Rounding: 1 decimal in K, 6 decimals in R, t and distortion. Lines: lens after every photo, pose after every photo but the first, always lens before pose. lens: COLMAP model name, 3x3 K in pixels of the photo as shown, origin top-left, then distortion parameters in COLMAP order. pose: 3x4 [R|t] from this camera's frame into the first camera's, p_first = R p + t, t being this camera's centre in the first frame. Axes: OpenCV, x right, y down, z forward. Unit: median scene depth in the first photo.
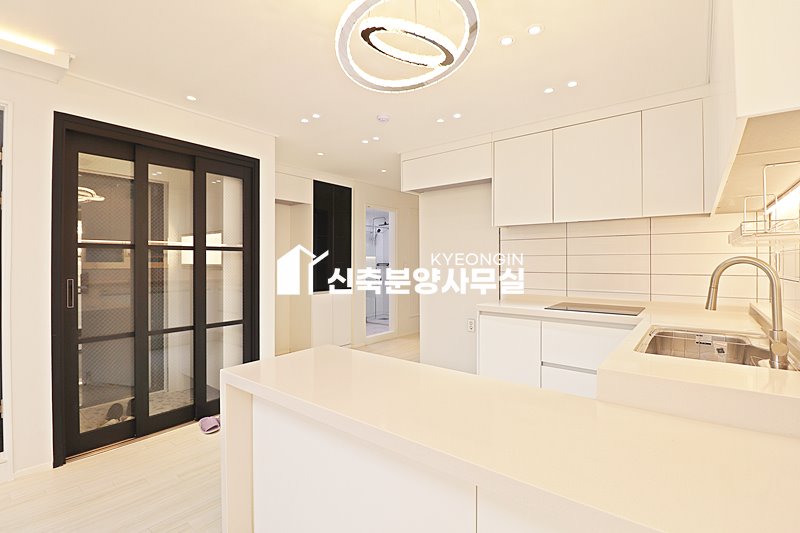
lens RADIAL K [[374.3, 0, 398.7], [0, 374.3, 260.7], [0, 0, 1]] dist [-0.000852, -0.011284]
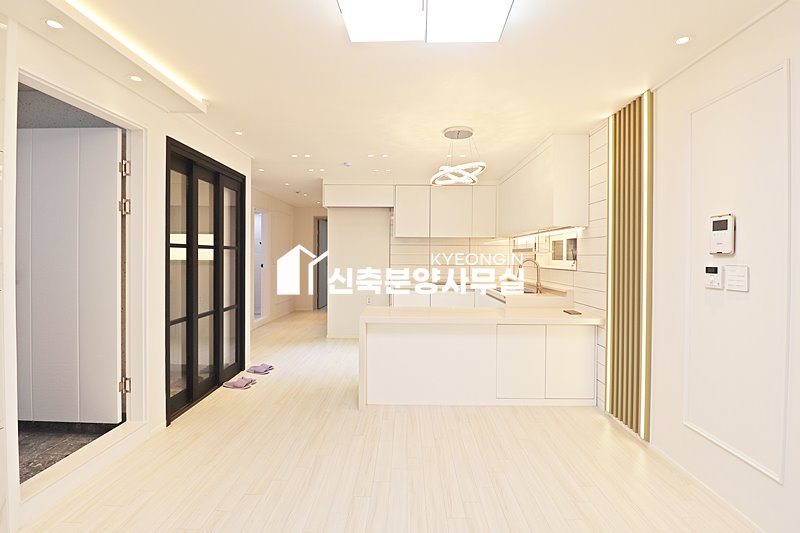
lens RADIAL K [[374.3, 0, 398.7], [0, 374.3, 260.7], [0, 0, 1]] dist [-0.000852, -0.011284]
pose [[0.792418, -0.000769, 0.609978, -0.736454], [-0.010073, 0.999846, 0.014346, -0.011991], [-0.609895, -0.017513, 0.792289, -0.309752]]
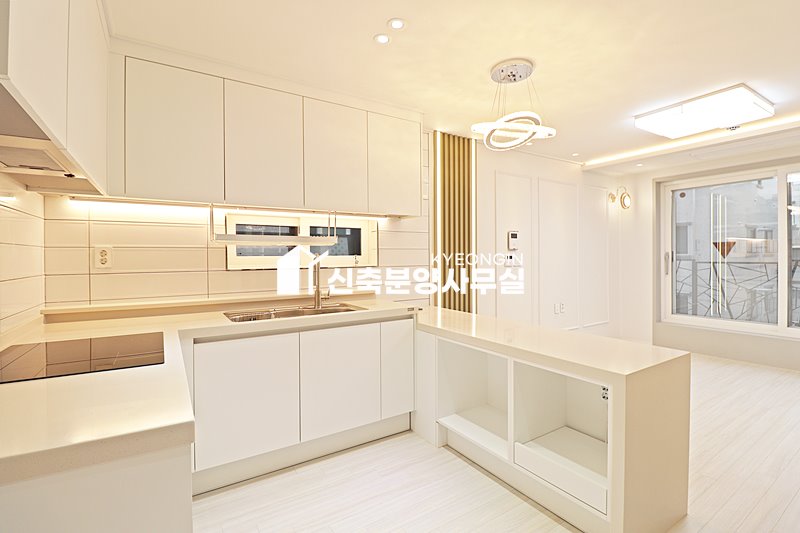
lens RADIAL K [[374.3, 0, 398.7], [0, 374.3, 260.7], [0, 0, 1]] dist [-0.000852, -0.011284]
pose [[-0.948741, 0.005835, 0.316002, -0.013016], [0.007499, 0.999964, 0.004050, 0.010007], [-0.315967, 0.006212, -0.948750, 1.134610]]
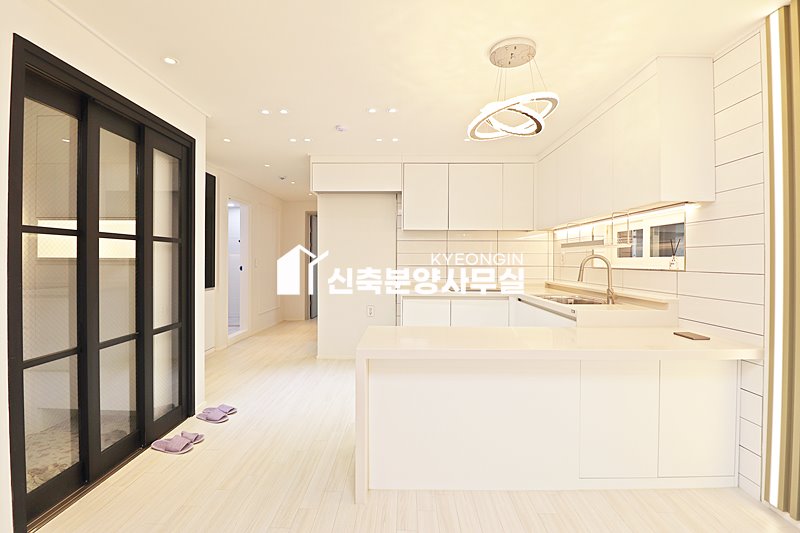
lens RADIAL K [[371.7, 0, 401.2], [0, 371.7, 261.1], [0, 0, 1]] dist [0.001293, -0.011241]
pose [[0.787989, 0.001877, 0.615686, -0.532633], [-0.006100, 0.999970, 0.004759, 0.008363], [-0.615659, -0.007506, 0.787977, 0.011028]]
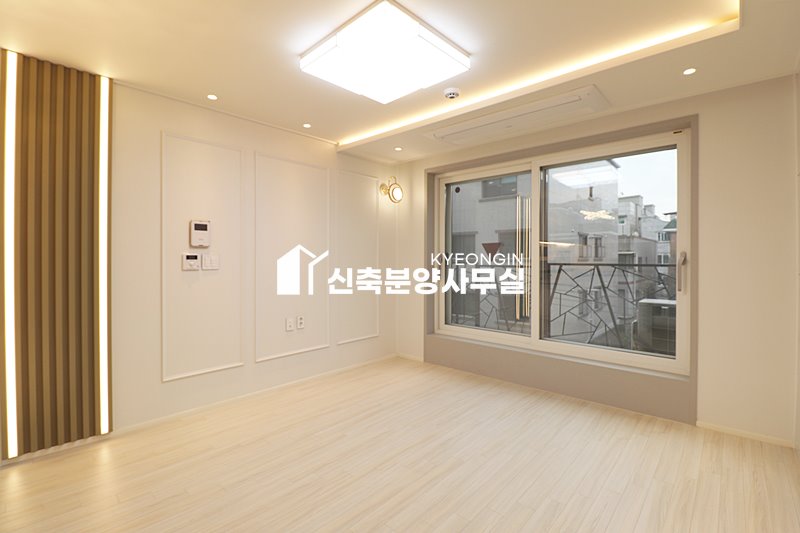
lens RADIAL K [[370.1, 0, 399.0], [0, 370.1, 262.5], [0, 0, 1]] dist [0.000624, -0.012681]
pose [[-0.997833, -0.002445, 0.065755, -0.505957], [-0.002111, 0.999984, 0.005153, 0.013224], [-0.065767, 0.005003, -0.997822, 0.681056]]
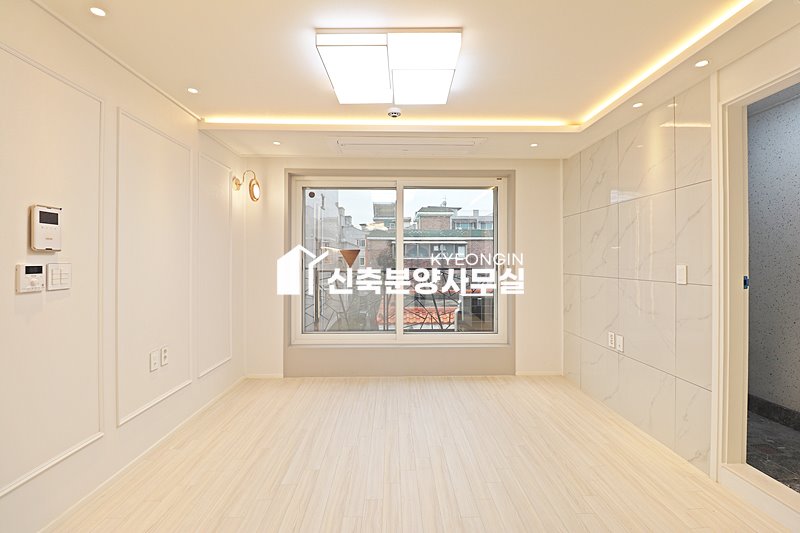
lens RADIAL K [[371.2, 0, 403.4], [0, 371.2, 259.1], [0, 0, 1]] dist [-0.002214, -0.013226]
pose [[-0.763882, -0.003503, -0.645347, -0.032371], [0.002534, 0.999961, -0.008427, -0.002122], [0.645351, -0.008073, -0.763843, 0.542573]]
